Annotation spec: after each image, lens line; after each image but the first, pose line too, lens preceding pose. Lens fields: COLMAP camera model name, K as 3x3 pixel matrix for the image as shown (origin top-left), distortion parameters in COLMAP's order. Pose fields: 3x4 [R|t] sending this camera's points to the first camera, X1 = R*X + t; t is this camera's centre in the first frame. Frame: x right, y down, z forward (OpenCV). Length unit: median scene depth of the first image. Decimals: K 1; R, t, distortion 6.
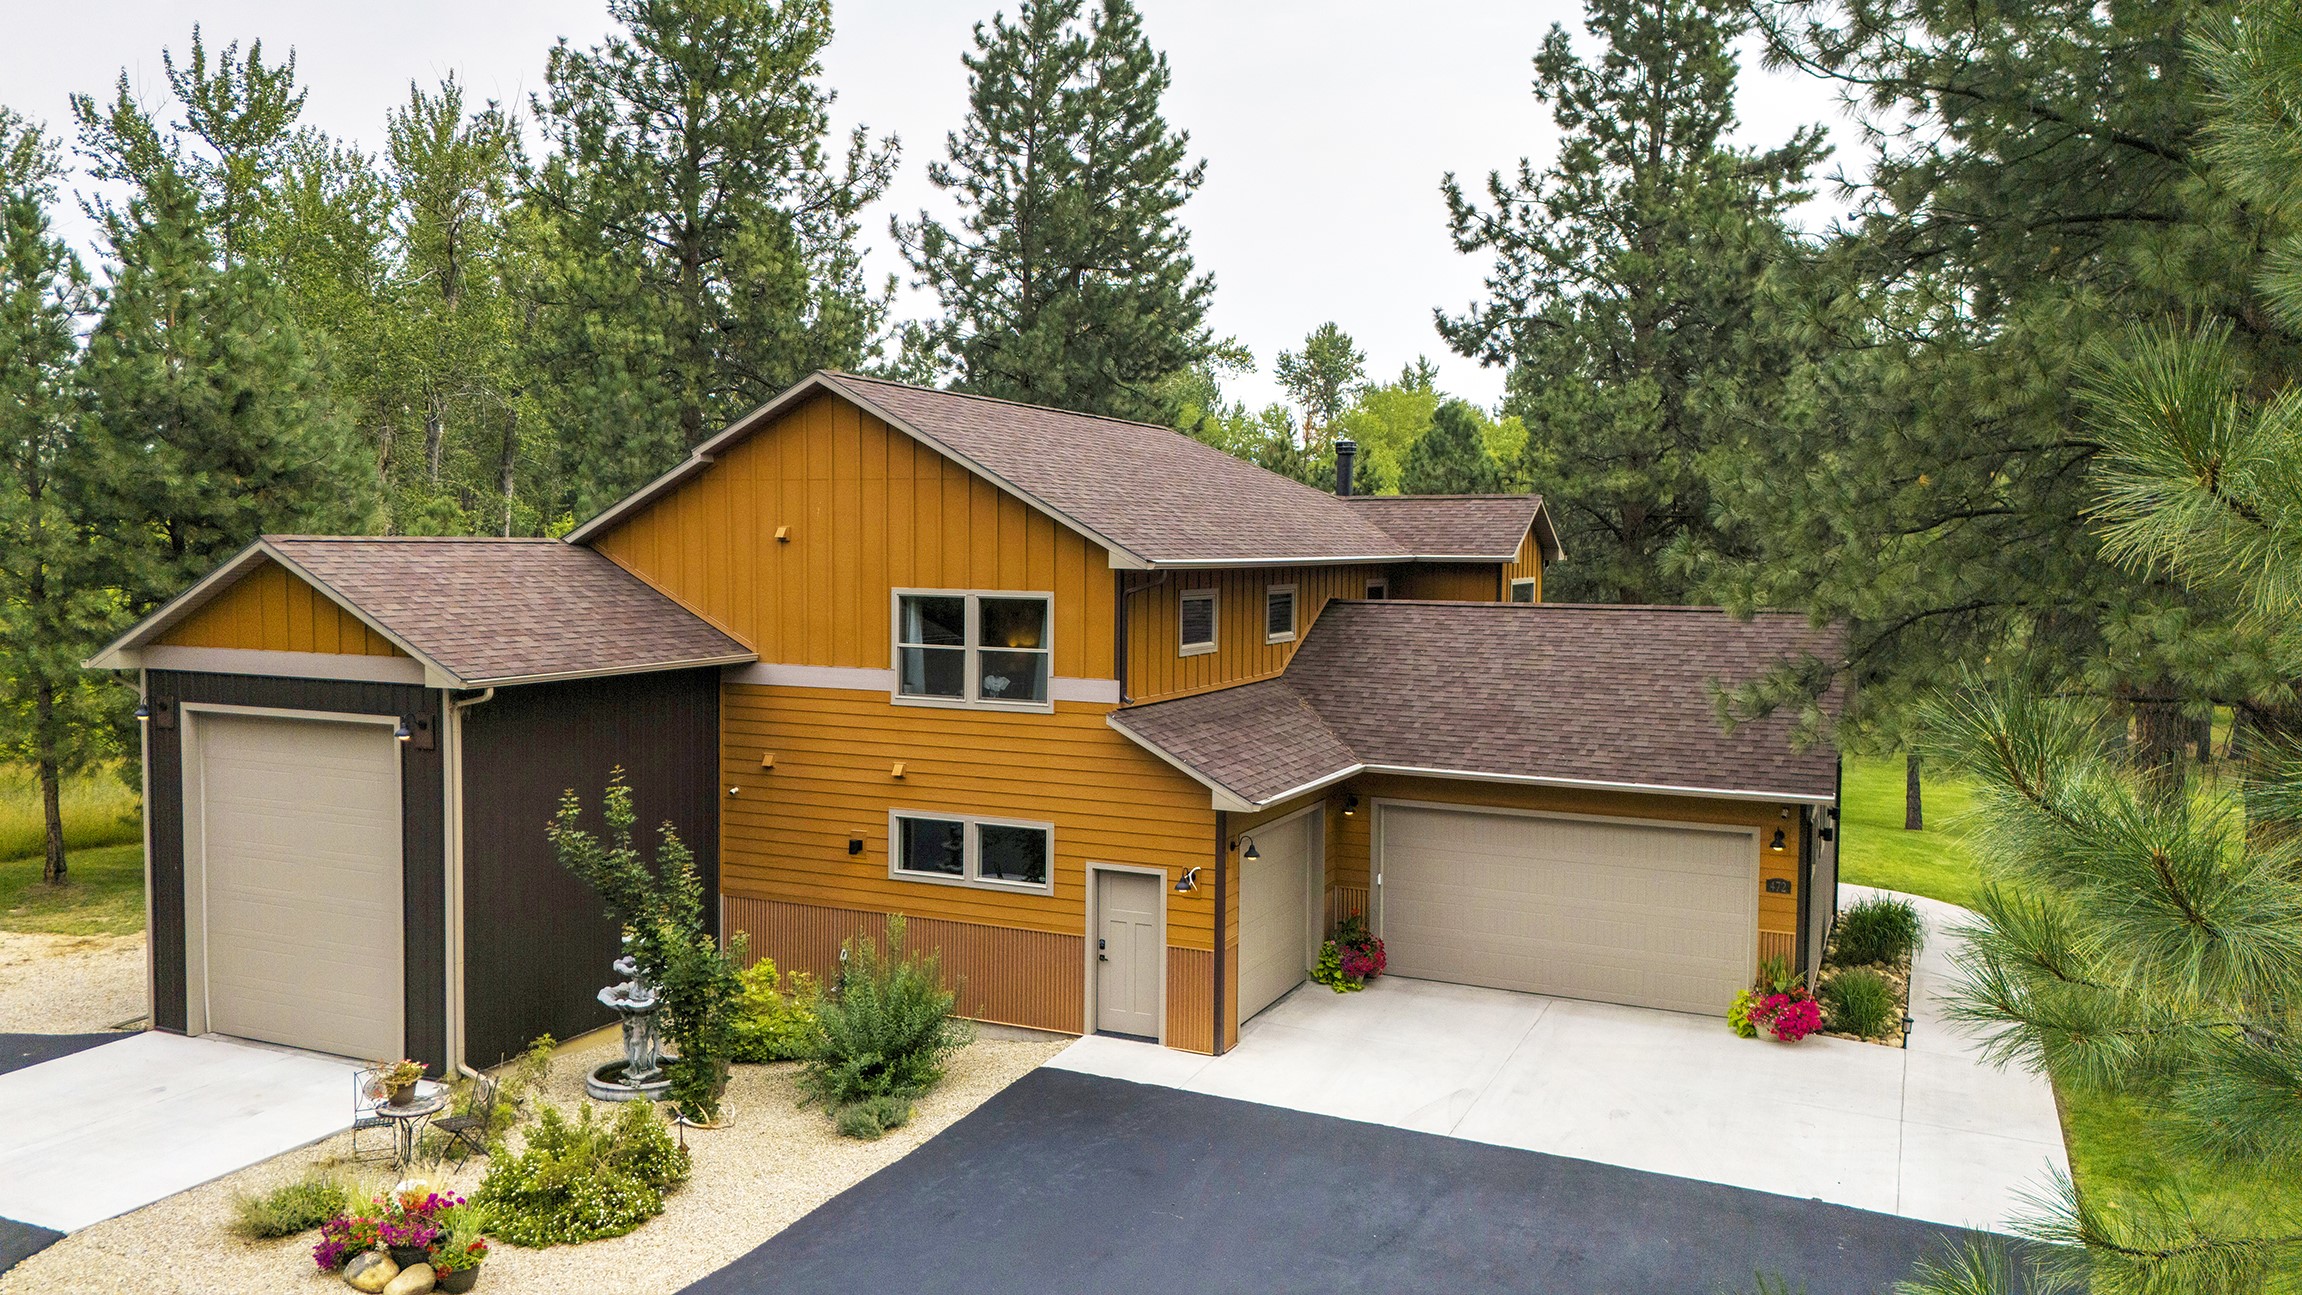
lens RADIAL K [[1686.3, 0, 1151.0], [0, 1686.3, 647.5], [0, 0, 1]] dist [0.127617, -0.148452]
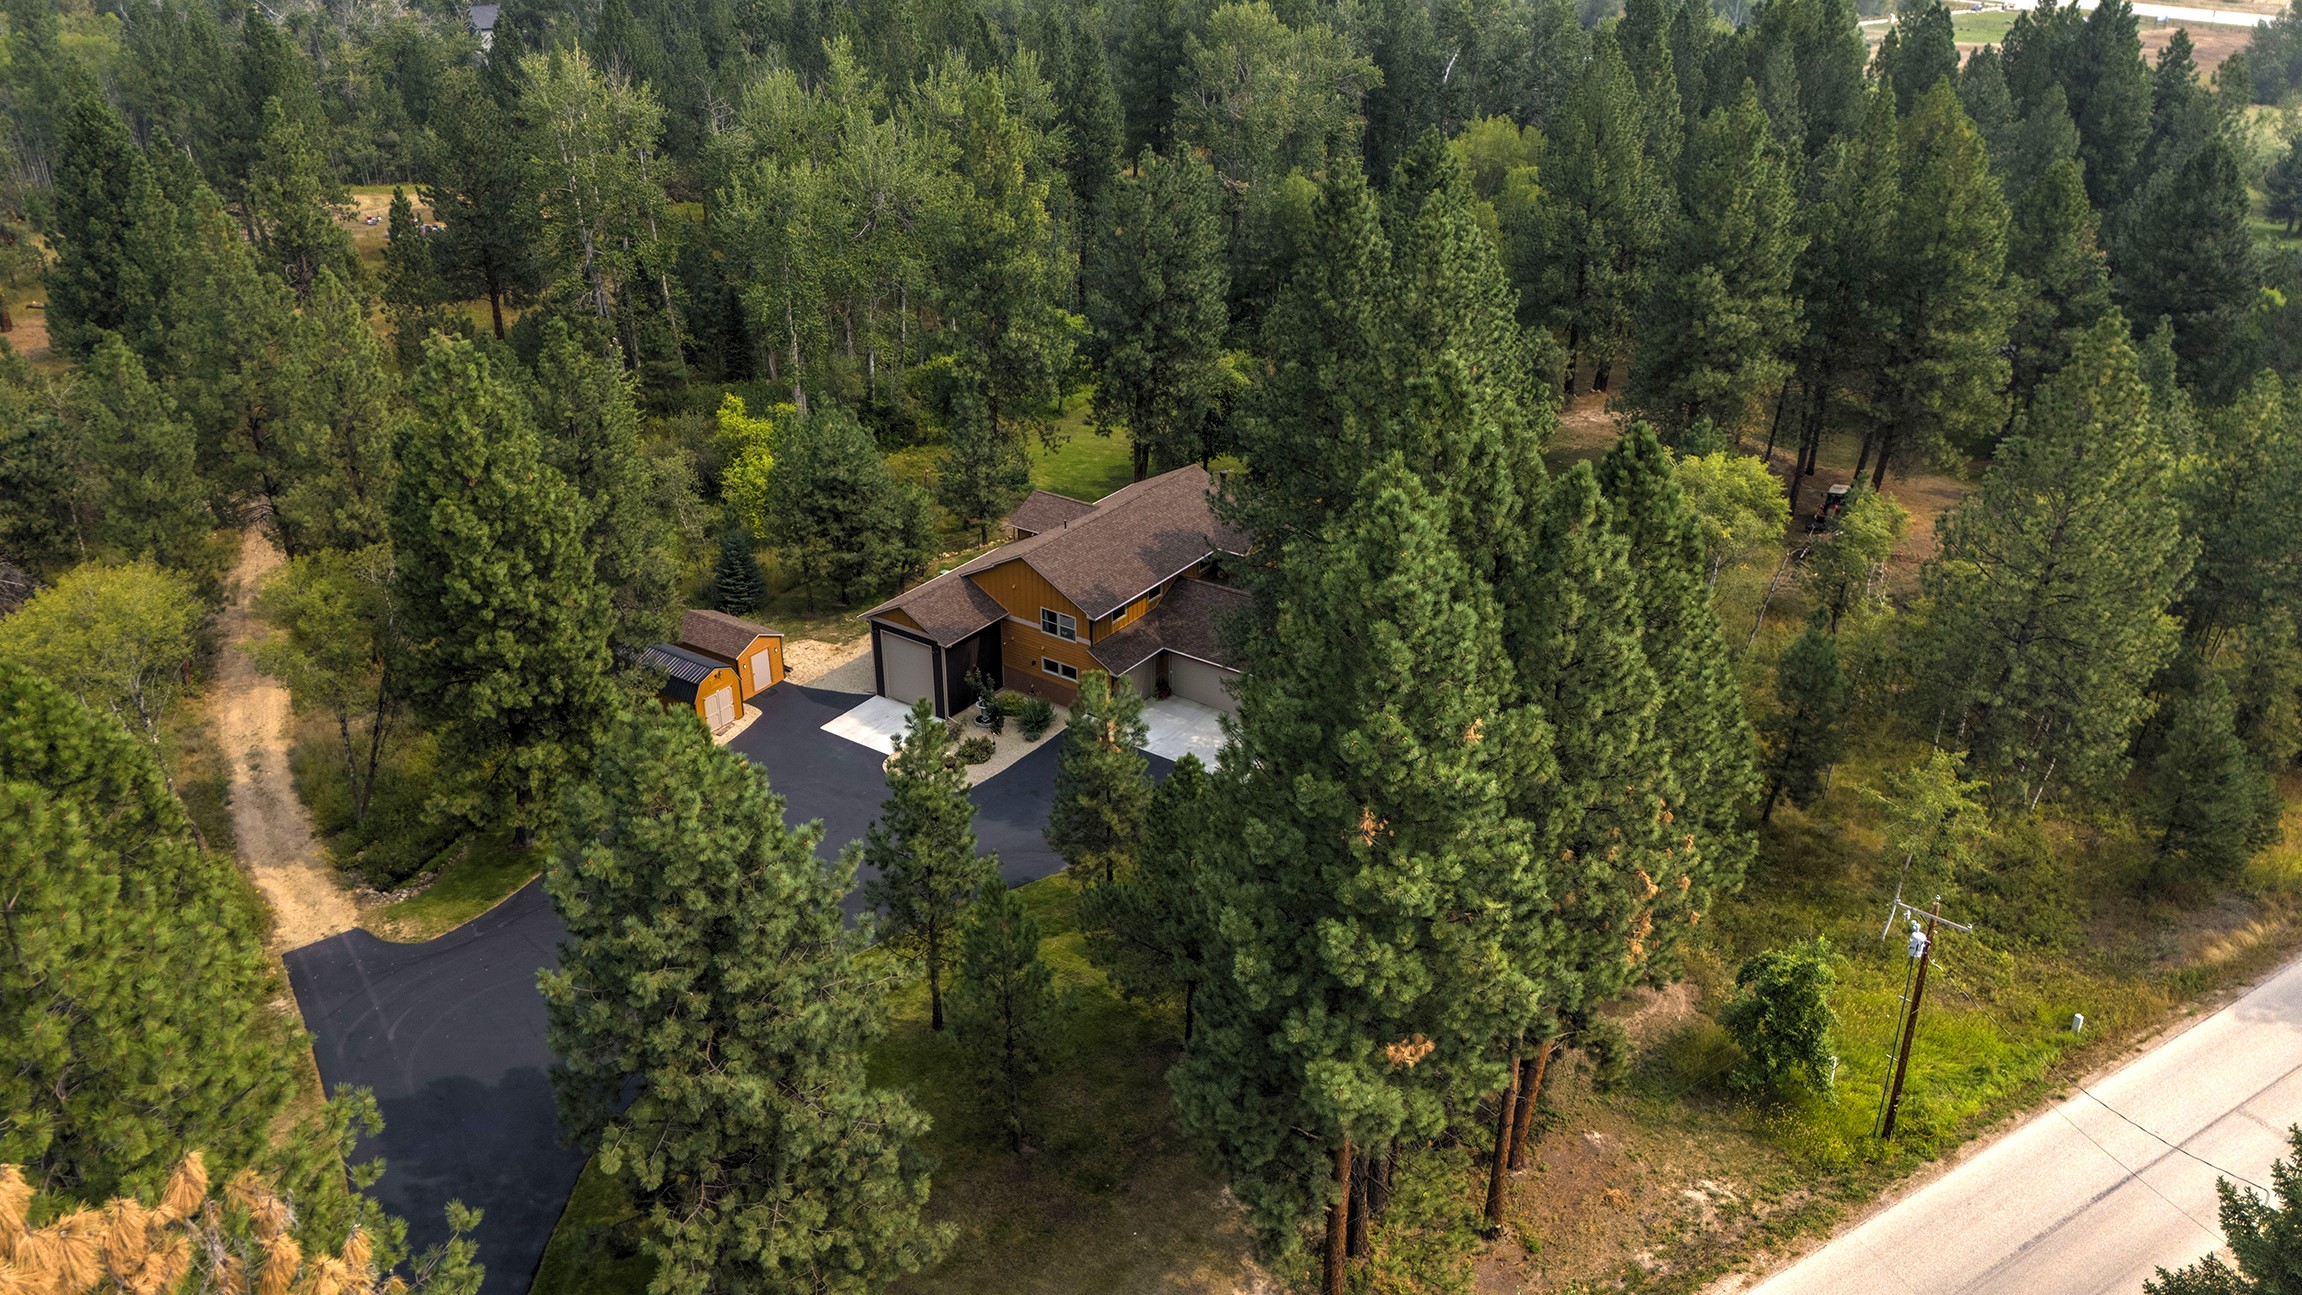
lens RADIAL K [[1686.3, 0, 1151.0], [0, 1686.3, 647.5], [0, 0, 1]] dist [0.127617, -0.148452]
pose [[0.982612, 0.068803, -0.172453, 0.806269], [0.001074, 0.926686, 0.375835, -1.455626], [0.185668, -0.369485, 0.910499, -2.638298]]
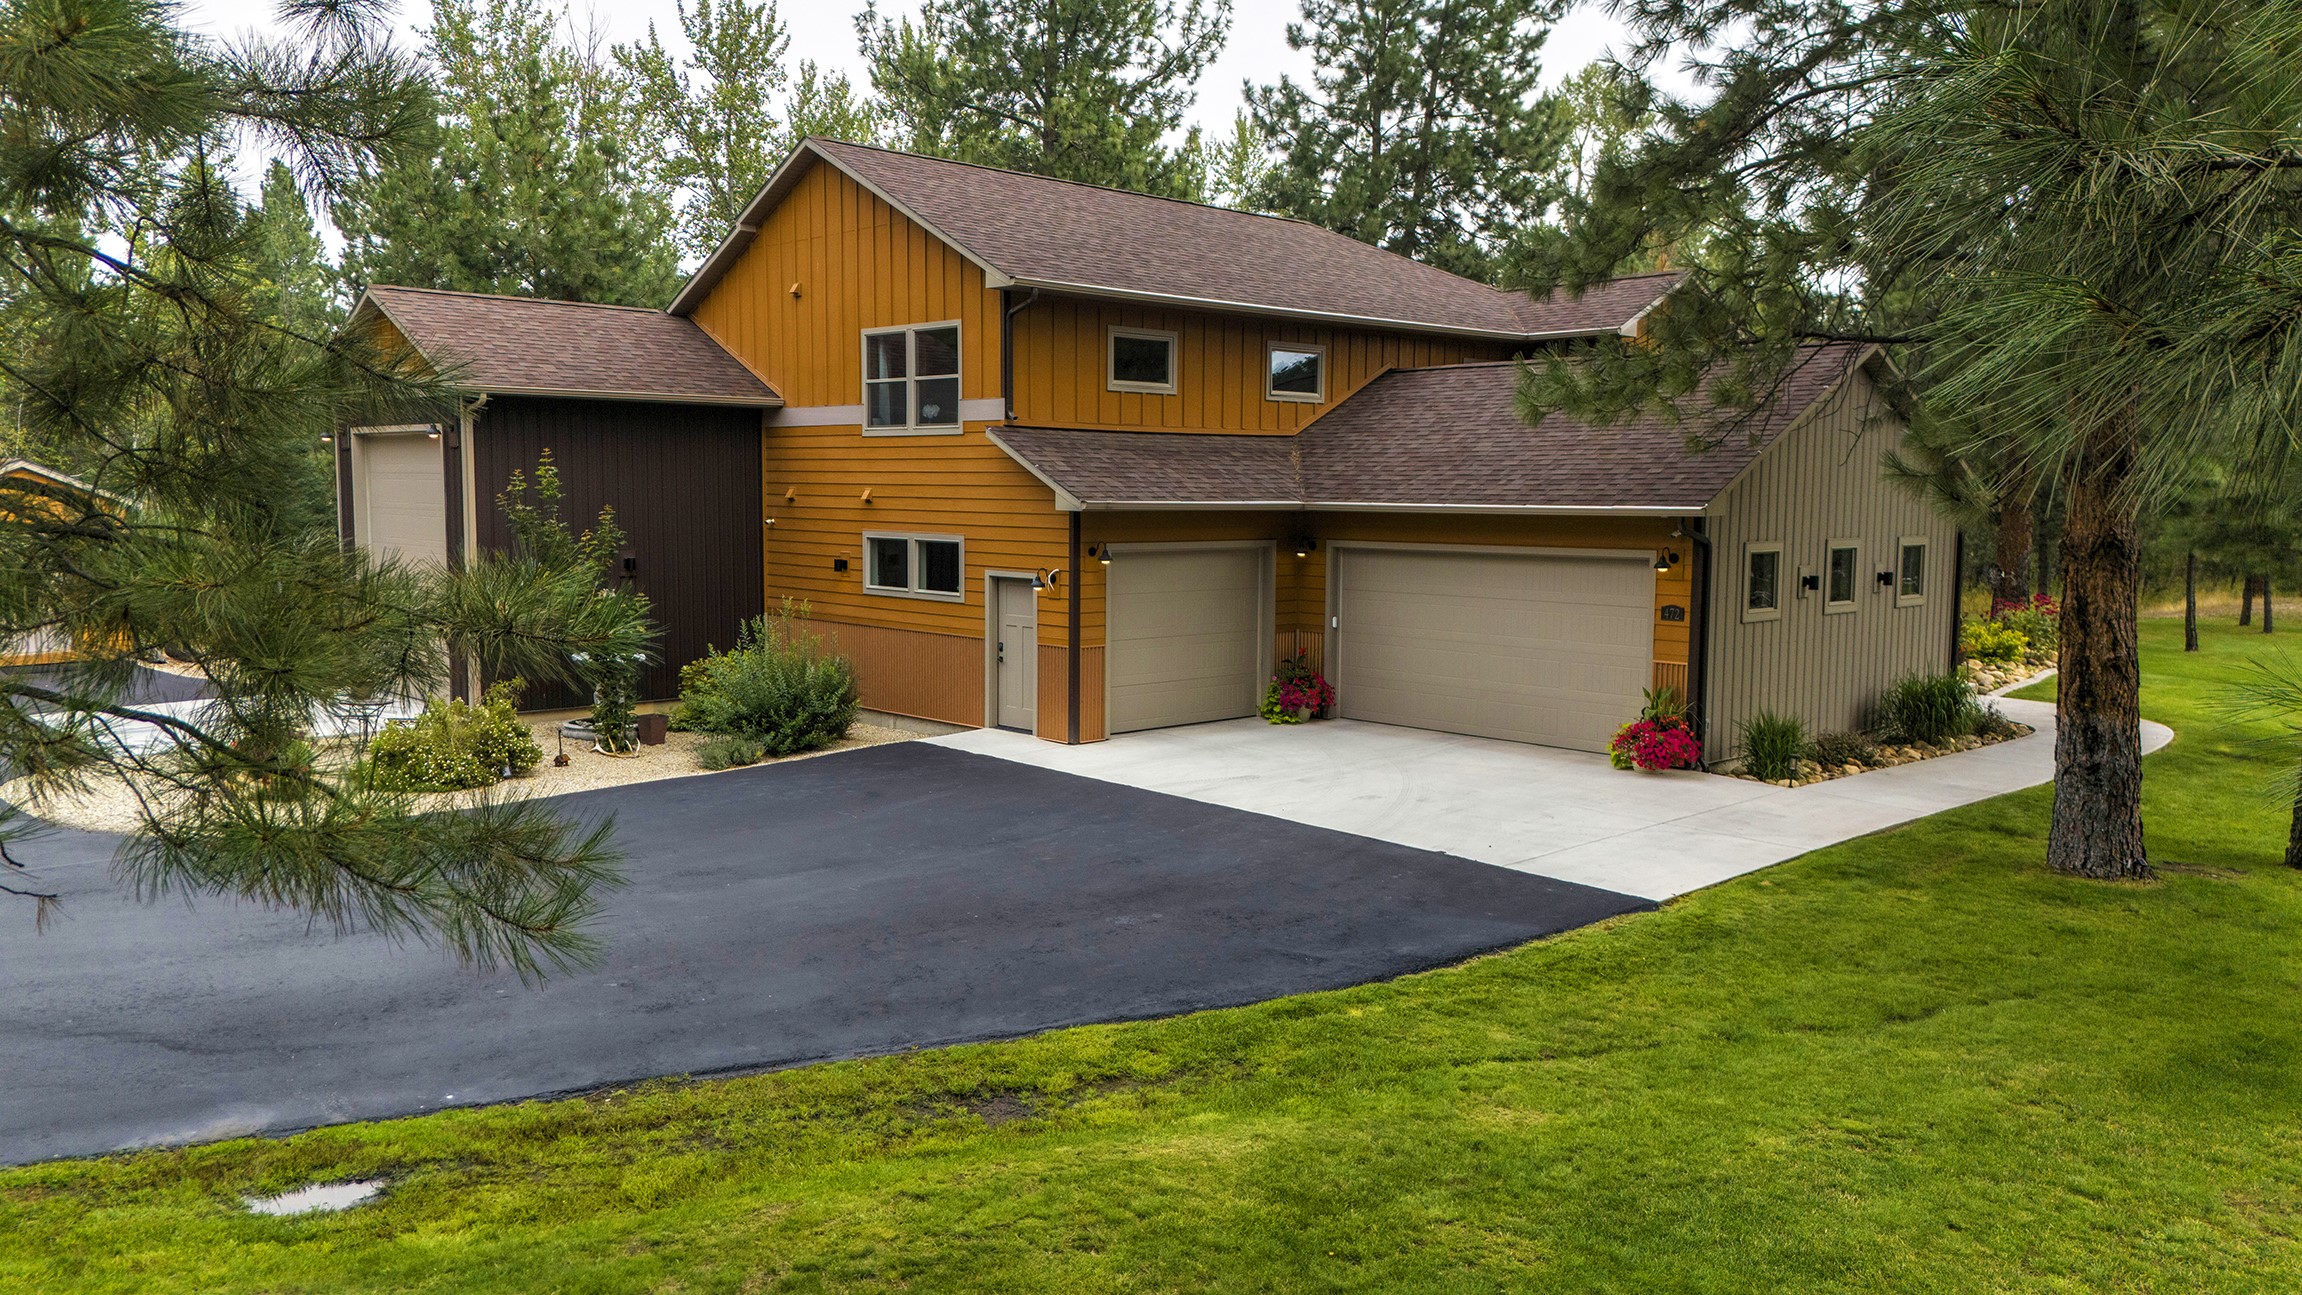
lens RADIAL K [[1686.3, 0, 1151.0], [0, 1686.3, 647.5], [0, 0, 1]] dist [0.127617, -0.148452]
pose [[0.926522, 0.032920, -0.374797, 0.454052], [-0.022689, 0.999241, 0.031678, 0.135500], [0.375556, -0.020847, 0.926565, 0.032542]]
